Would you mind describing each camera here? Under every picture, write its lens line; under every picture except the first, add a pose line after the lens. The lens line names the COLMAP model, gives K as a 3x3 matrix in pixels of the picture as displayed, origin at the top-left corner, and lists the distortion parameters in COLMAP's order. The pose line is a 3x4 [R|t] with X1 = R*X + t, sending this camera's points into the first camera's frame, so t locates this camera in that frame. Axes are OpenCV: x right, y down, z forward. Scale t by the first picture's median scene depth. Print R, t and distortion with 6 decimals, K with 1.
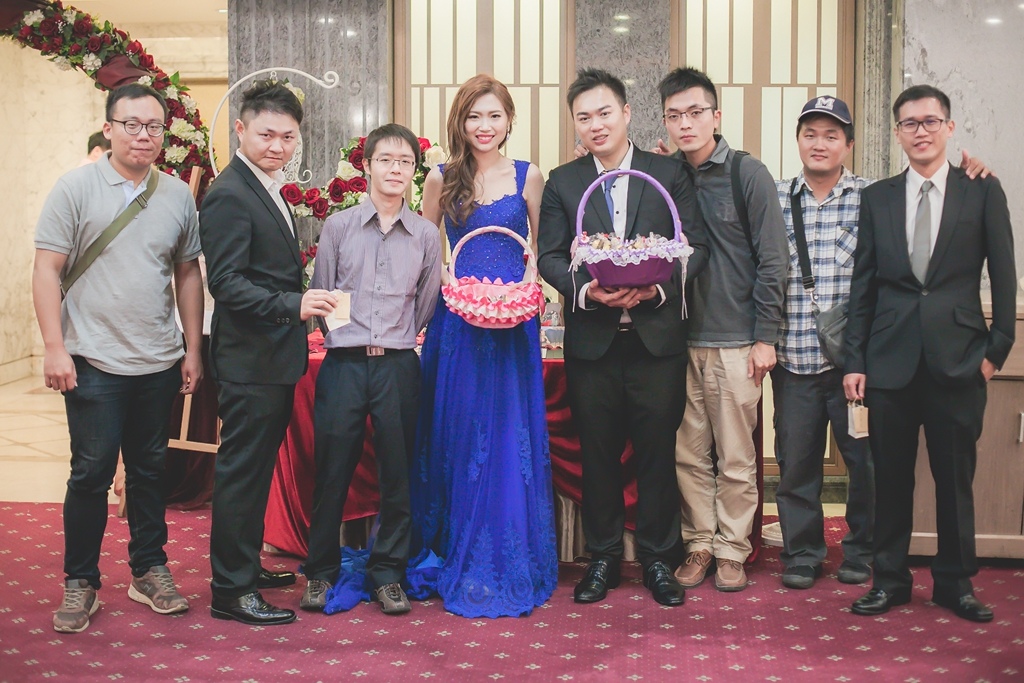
lens RADIAL K [[1519.1, 0, 520.5], [0, 1519.1, 340.7], [0, 0, 1]] dist [-0.146944, 0.129745]
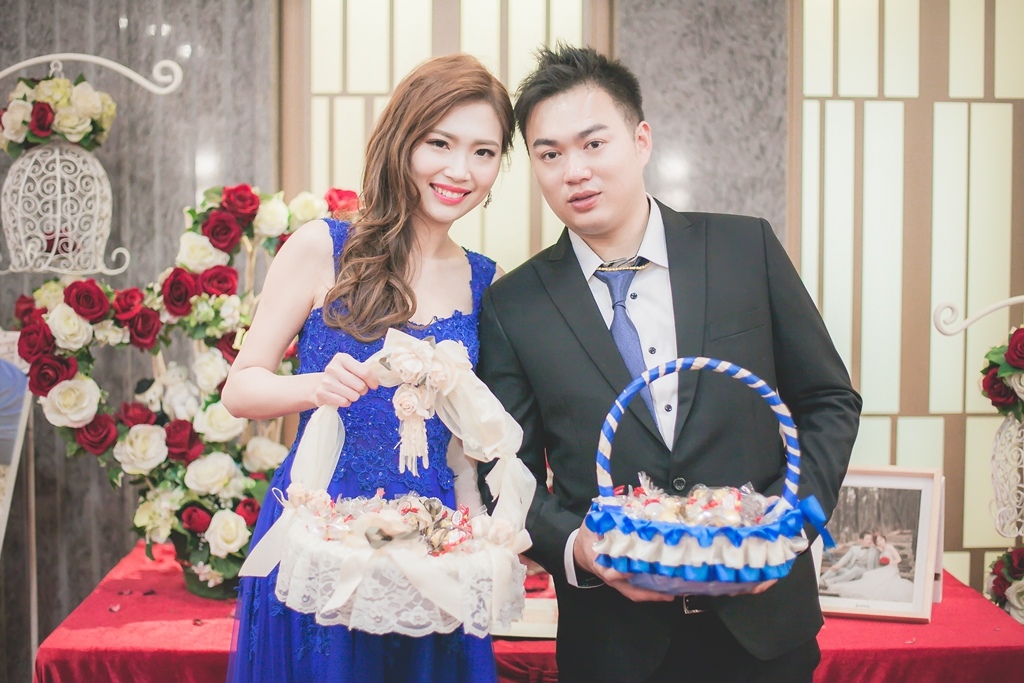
lens RADIAL K [[1601.8, 0, 509.3], [0, 1601.8, 336.3], [0, 0, 1]] dist [-0.152536, 0.135179]
pose [[0.995993, -0.003624, 0.089359, -0.054124], [0.007405, 0.999089, -0.042022, -0.056590], [-0.089126, 0.042516, 0.995113, 0.426931]]
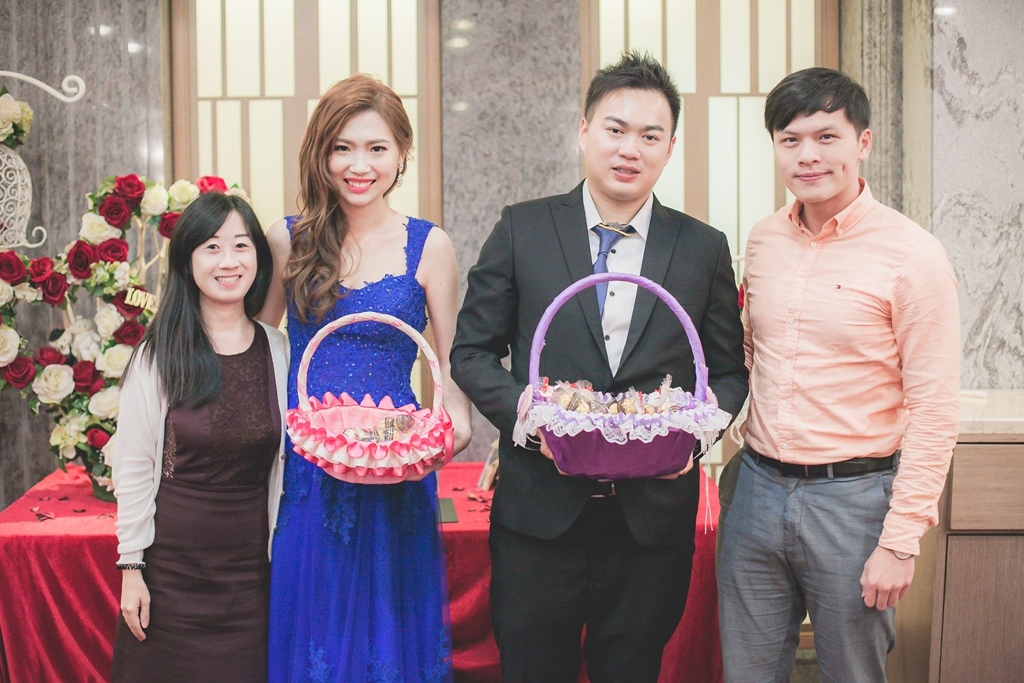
lens RADIAL K [[1549.4, 0, 514.7], [0, 1549.4, 341.3], [0, 0, 1]] dist [-0.147593, 0.112080]
pose [[0.992840, -0.020539, 0.117669, -0.014967], [0.023163, 0.999512, -0.020980, -0.043372], [-0.117180, 0.023555, 0.992831, 0.310247]]
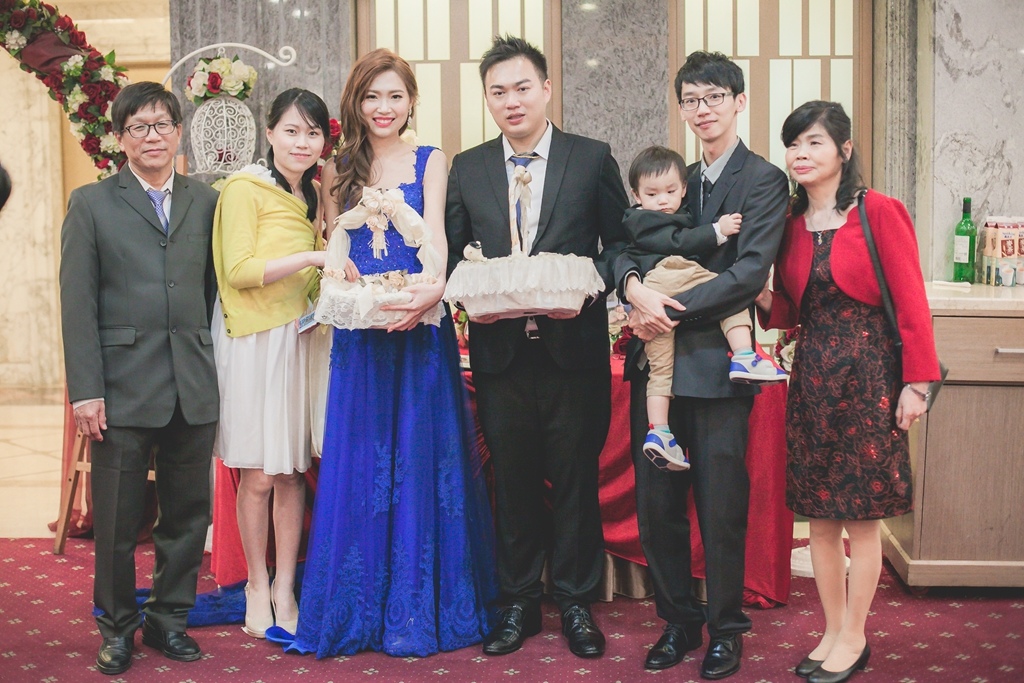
lens RADIAL K [[1519.1, 0, 520.5], [0, 1519.1, 340.7], [0, 0, 1]] dist [-0.146944, 0.129745]
pose [[0.999414, -0.016244, 0.030132, -0.017692], [0.015958, 0.999825, 0.009720, -0.012491], [-0.030285, -0.009234, 0.999499, 0.109952]]
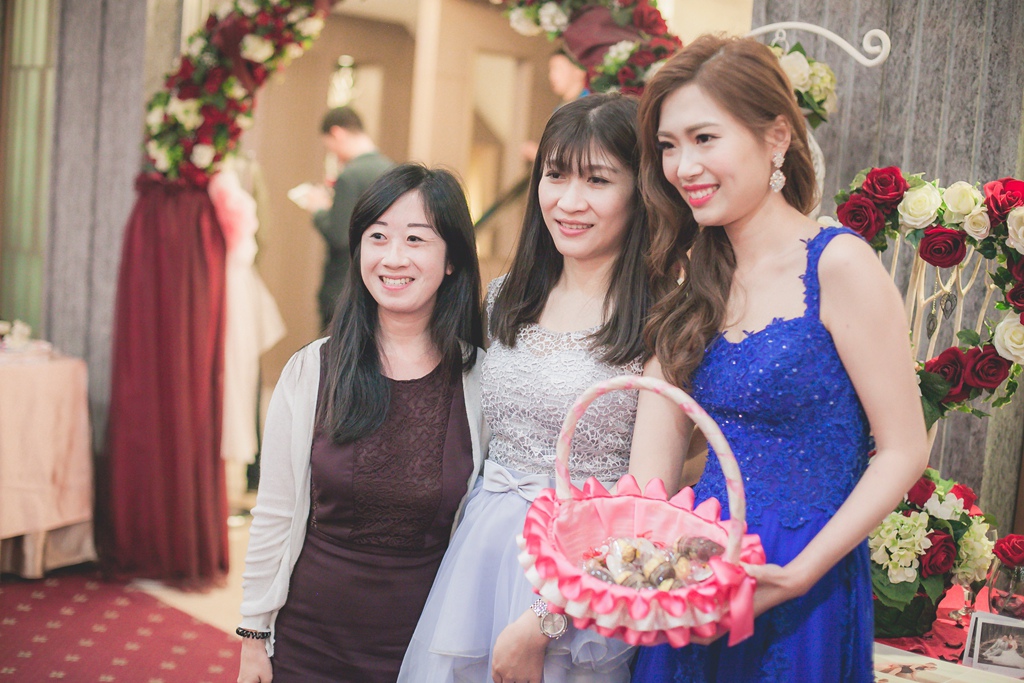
lens RADIAL K [[1488.7, 0, 513.3], [0, 1488.7, 339.6], [0, 0, 1]] dist [-0.142823, 0.098444]
pose [[0.753877, 0.128466, -0.644333, 0.095089], [-0.145056, 0.989042, 0.027477, -0.074315], [0.640803, 0.072750, 0.764251, 0.553349]]
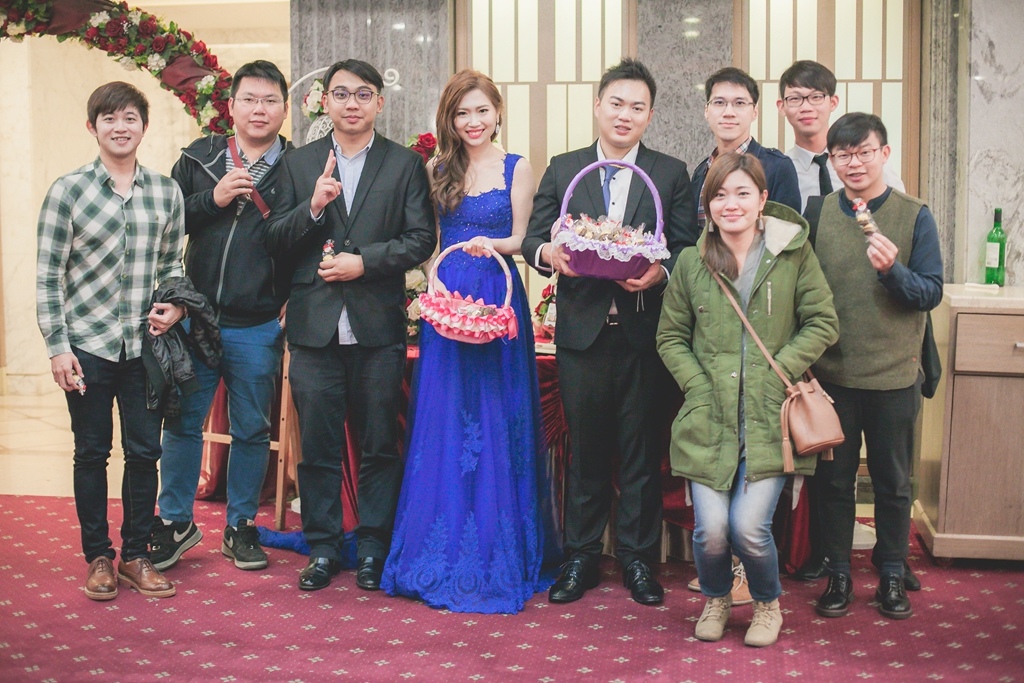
lens RADIAL K [[1473.8, 0, 516.7], [0, 1473.8, 340.3], [0, 0, 1]] dist [-0.149022, 0.140252]
pose [[0.998371, 0.001814, -0.057032, 0.012456], [-0.001923, 0.999996, -0.001853, 0.002759], [0.057029, 0.001960, 0.998371, 0.034766]]
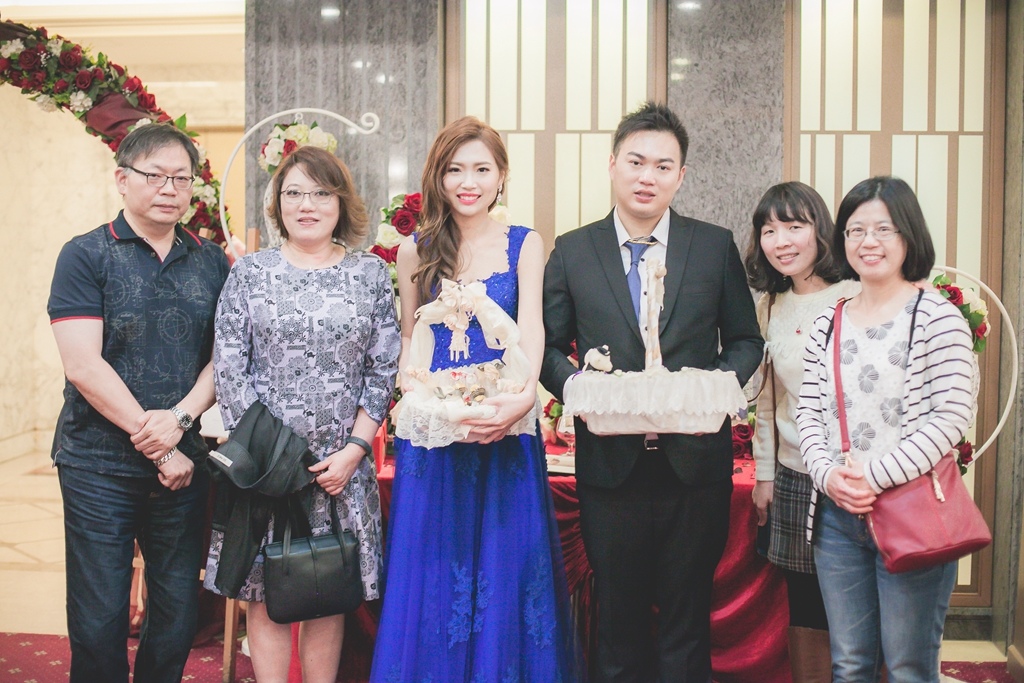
lens RADIAL K [[1473.8, 0, 516.7], [0, 1473.8, 340.3], [0, 0, 1]] dist [-0.149022, 0.140252]
pose [[0.999805, 0.004669, -0.019190, -0.029357], [-0.005252, 0.999523, -0.030440, -0.031168], [0.019039, 0.030535, 0.999352, 0.206885]]
